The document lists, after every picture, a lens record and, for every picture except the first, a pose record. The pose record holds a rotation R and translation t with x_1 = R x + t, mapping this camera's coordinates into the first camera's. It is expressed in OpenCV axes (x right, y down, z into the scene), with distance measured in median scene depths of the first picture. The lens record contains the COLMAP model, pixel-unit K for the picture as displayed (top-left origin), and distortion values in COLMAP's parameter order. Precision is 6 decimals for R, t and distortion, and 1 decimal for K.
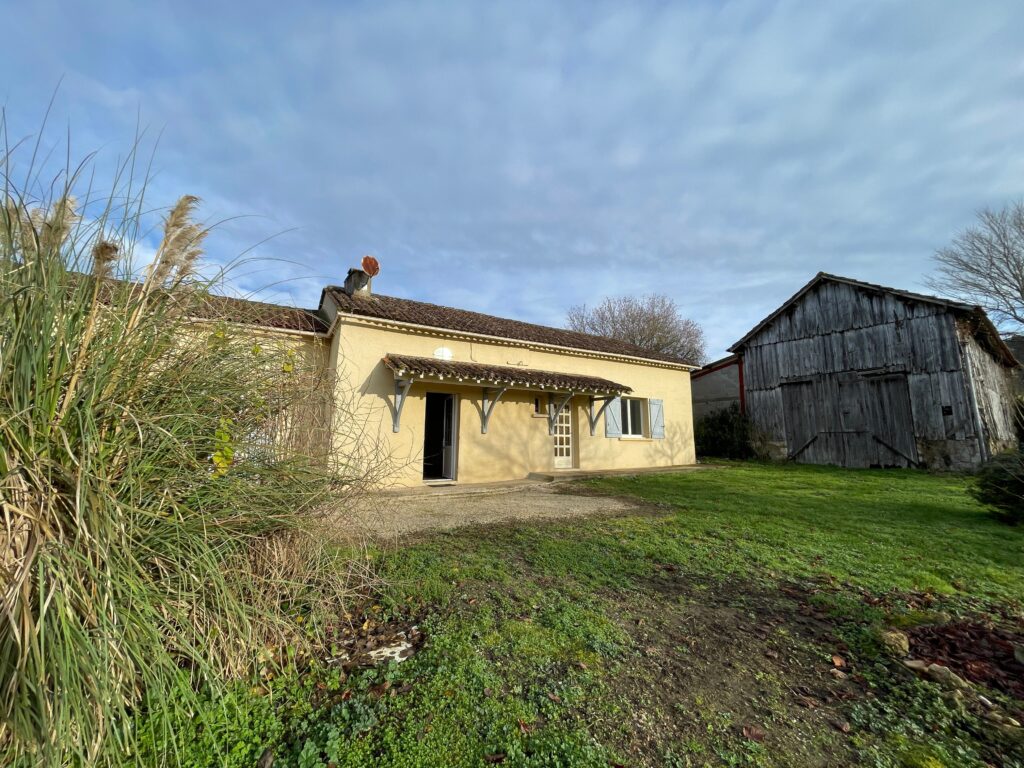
lens RADIAL K [[410.7, 0, 516.6], [0, 410.7, 383.7], [0, 0, 1]] dist [0.018578, 0.000143]
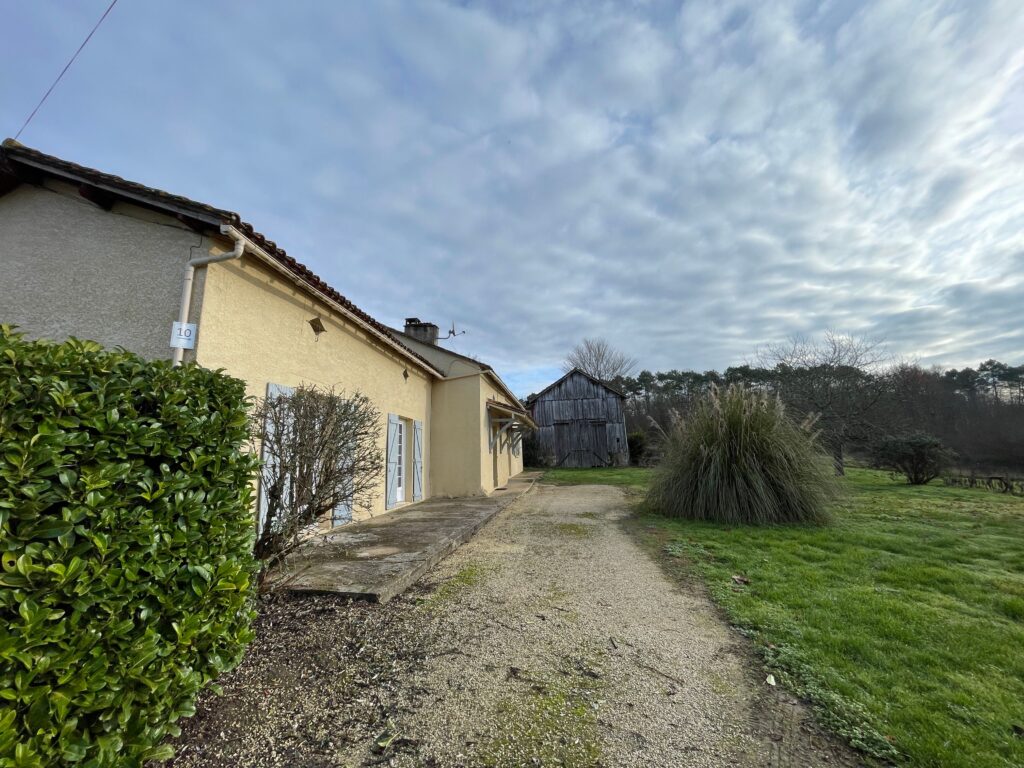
lens RADIAL K [[409.7, 0, 512.0], [0, 409.7, 384.0], [0, 0, 1]] dist [0.003044, -0.000180]
pose [[0.628423, 0.112766, 0.769655, -0.953450], [-0.069364, 0.993618, -0.088945, -0.000131], [-0.774773, 0.002508, 0.632234, 0.022822]]
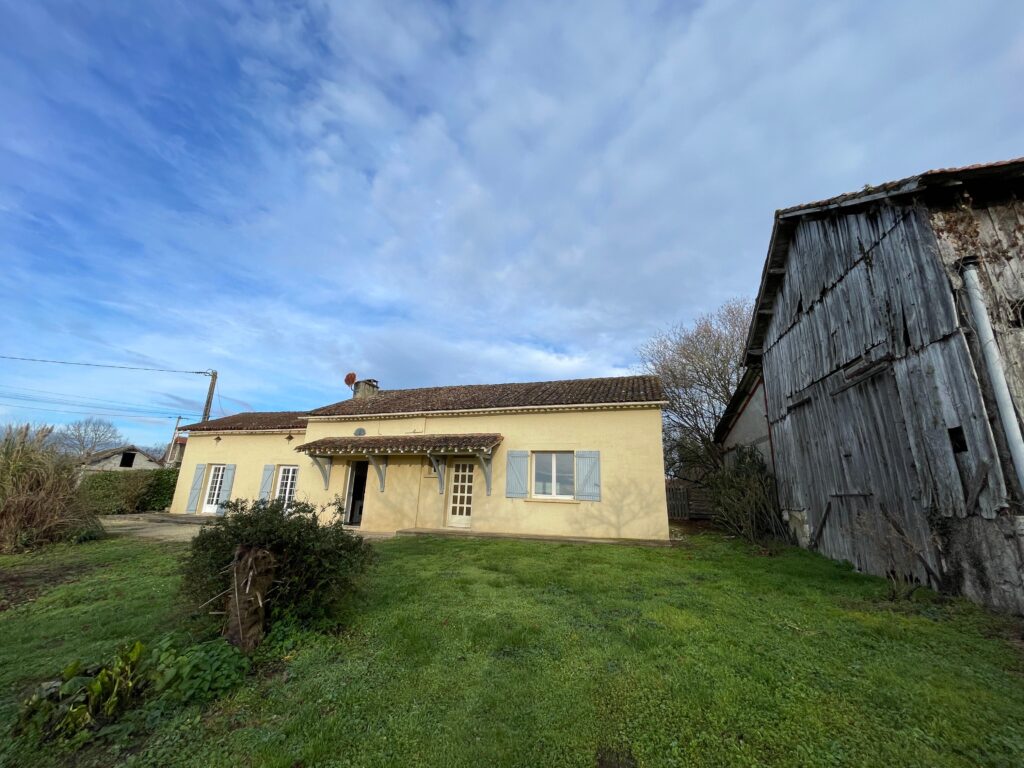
lens RADIAL K [[401.5, 0, 512.3], [0, 401.5, 386.0], [0, 0, 1]] dist [-0.001753, 0.000062]
pose [[0.638484, -0.185992, -0.746823, 0.904748], [0.082077, 0.981282, -0.174212, 0.039857], [0.765246, 0.049934, 0.641799, 0.384529]]
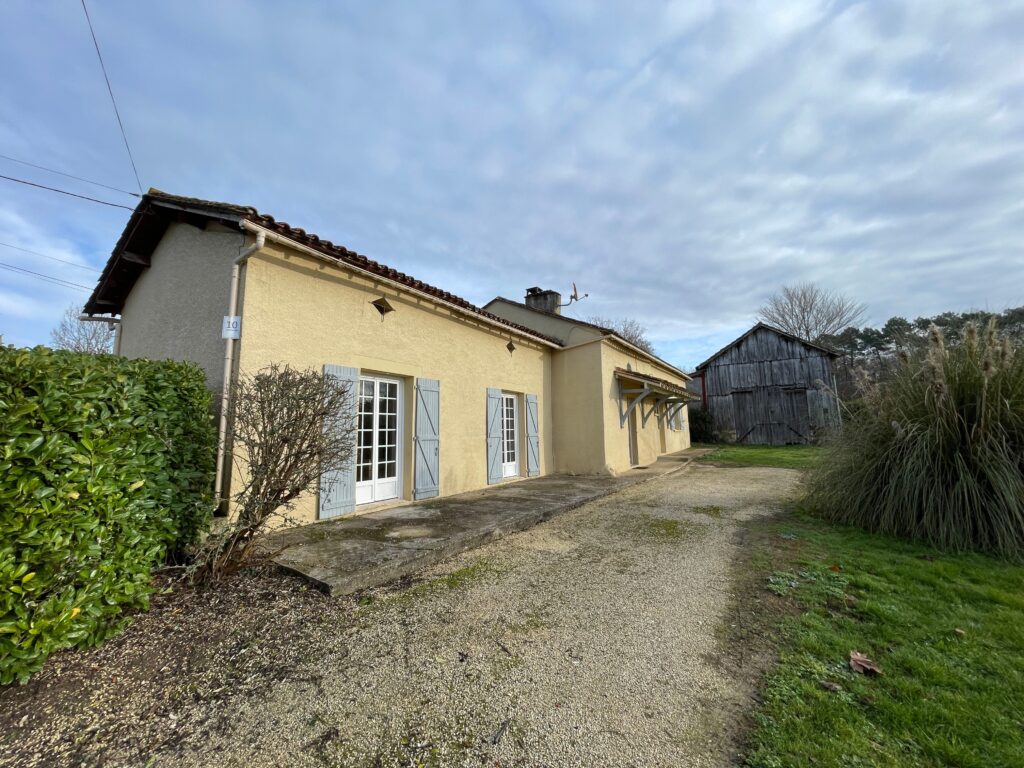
lens RADIAL K [[409.7, 0, 512.0], [0, 409.7, 384.0], [0, 0, 1]] dist [0.003044, -0.000180]
pose [[0.904569, 0.029901, 0.425277, -0.799423], [-0.035328, 0.999364, 0.004878, -0.009166], [-0.424861, -0.019437, 0.905050, -0.010146]]
